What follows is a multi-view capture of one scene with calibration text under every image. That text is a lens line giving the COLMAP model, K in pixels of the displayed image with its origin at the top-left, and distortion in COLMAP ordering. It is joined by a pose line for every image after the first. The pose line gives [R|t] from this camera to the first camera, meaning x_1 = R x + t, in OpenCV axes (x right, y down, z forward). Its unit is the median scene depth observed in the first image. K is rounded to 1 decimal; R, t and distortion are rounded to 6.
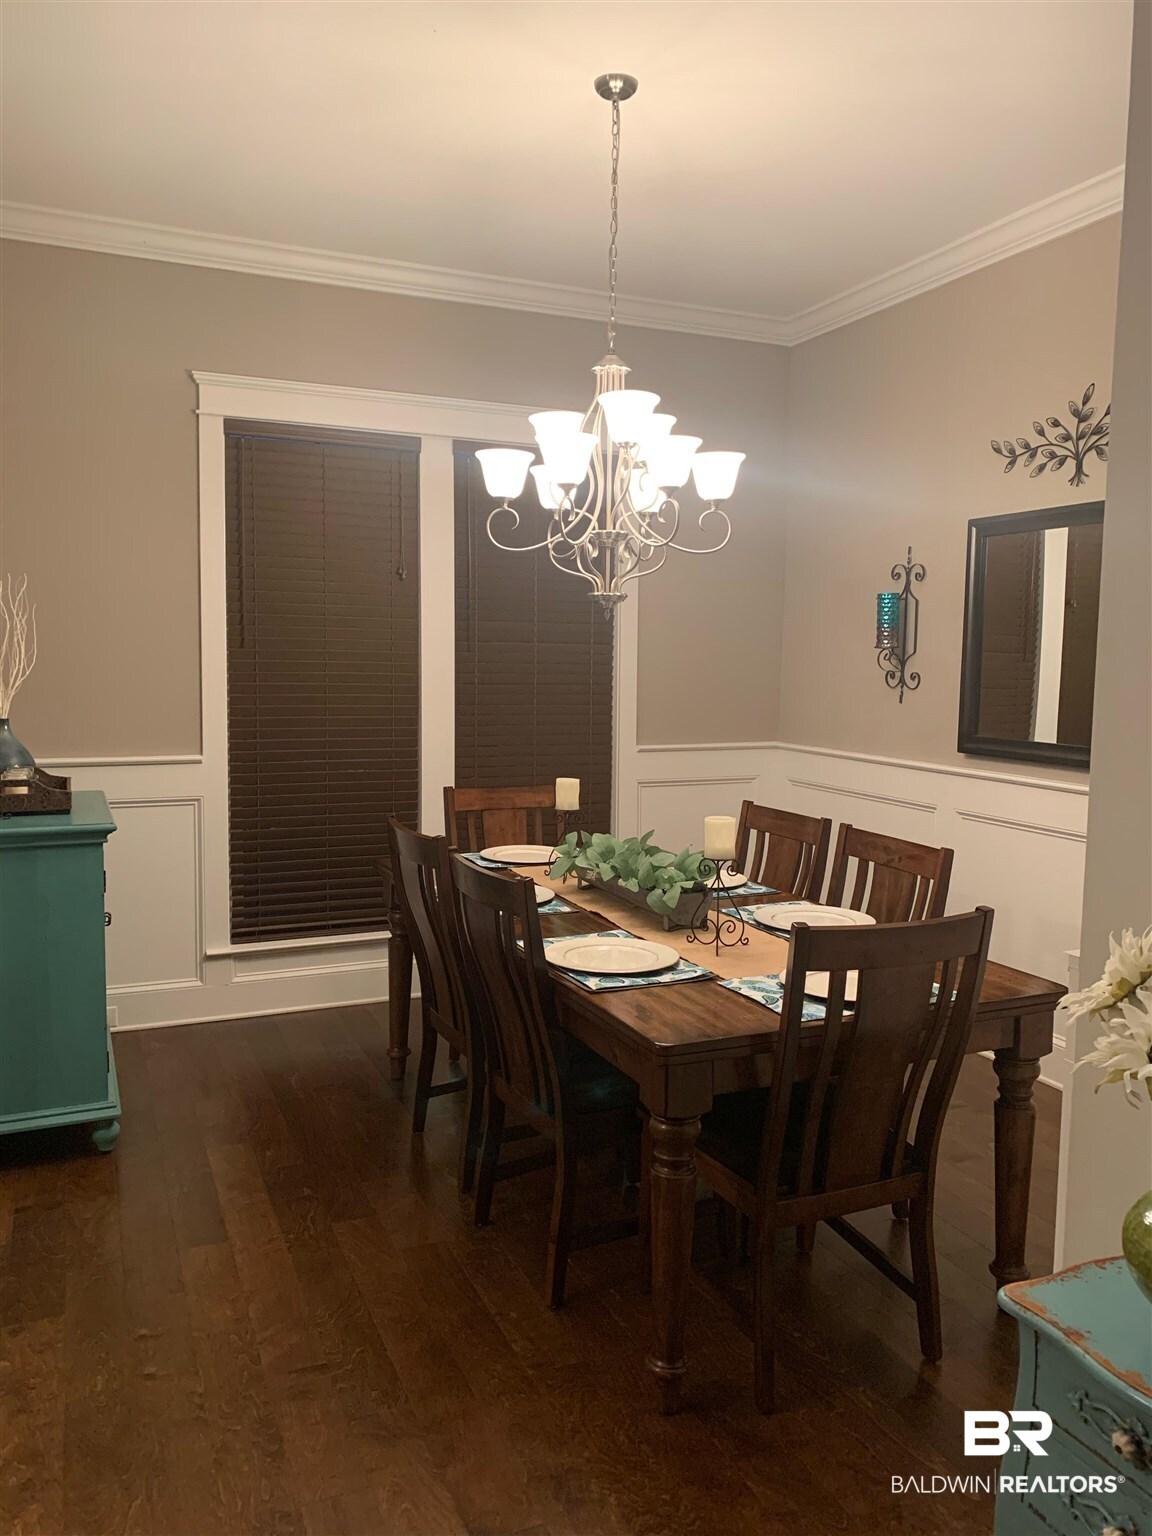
lens RADIAL K [[1168.7, 0, 572.8], [0, 1168.7, 762.4], [0, 0, 1]] dist [0.077248, -0.095869]
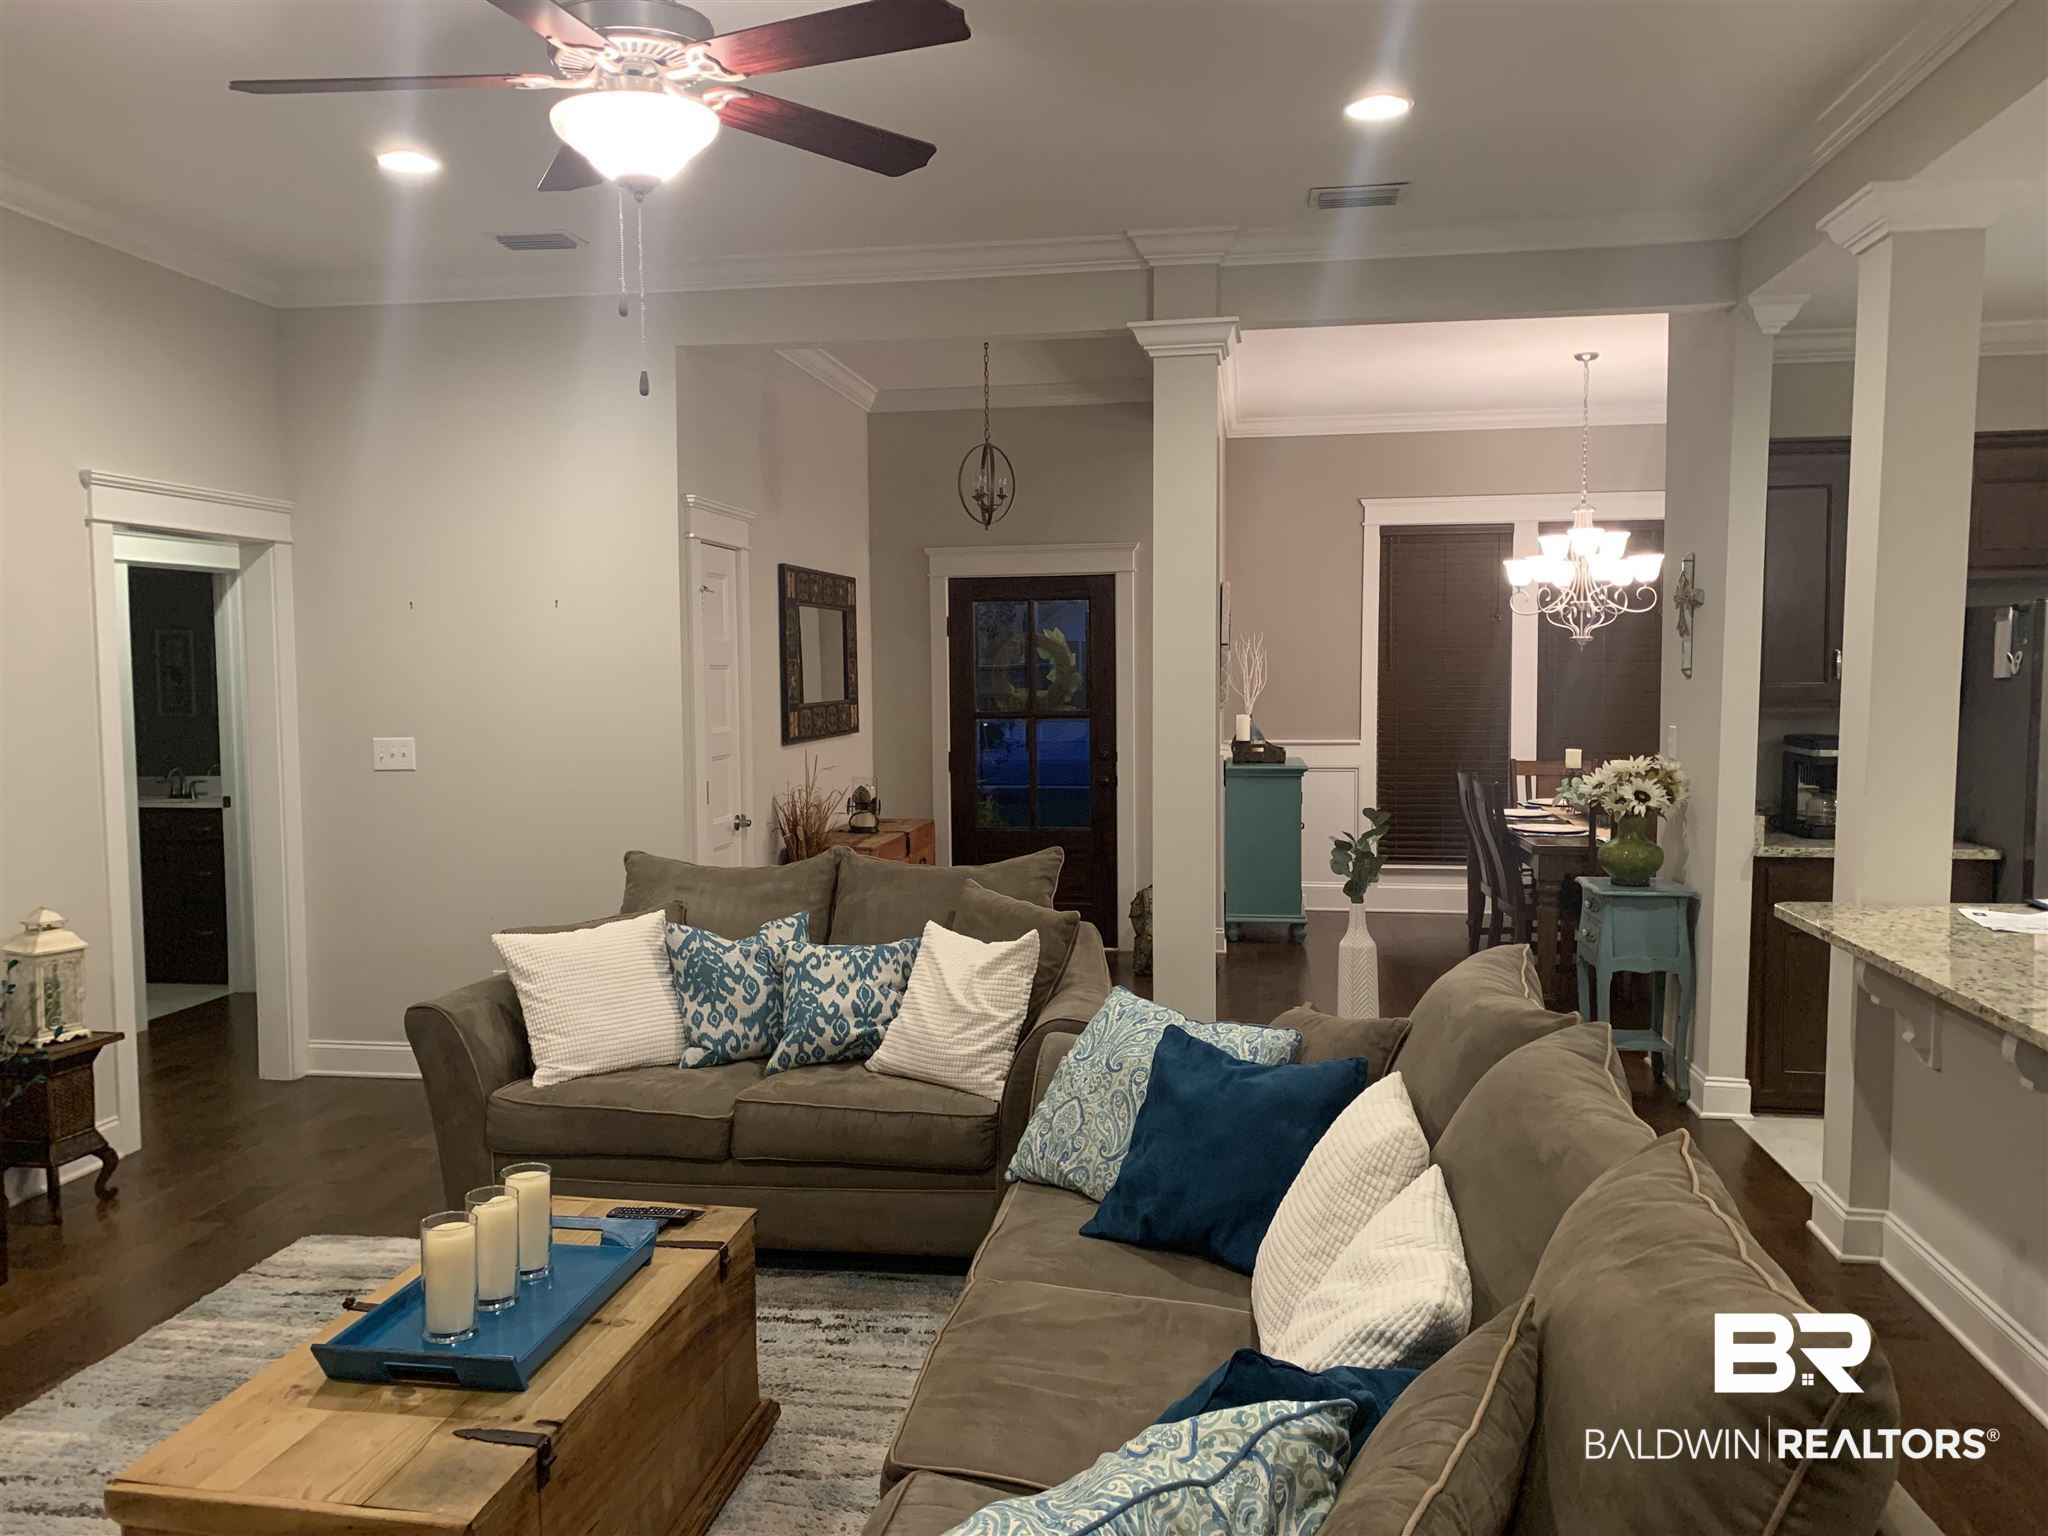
lens RADIAL K [[1558.3, 0, 1022.2], [0, 1558.3, 764.9], [0, 0, 1]] dist [0.077248, -0.095869]
pose [[0.849141, 0.011972, -0.528030, 0.418950], [-0.022447, 0.999658, -0.013433, 0.067528], [0.527689, 0.023259, 0.849119, -1.049097]]
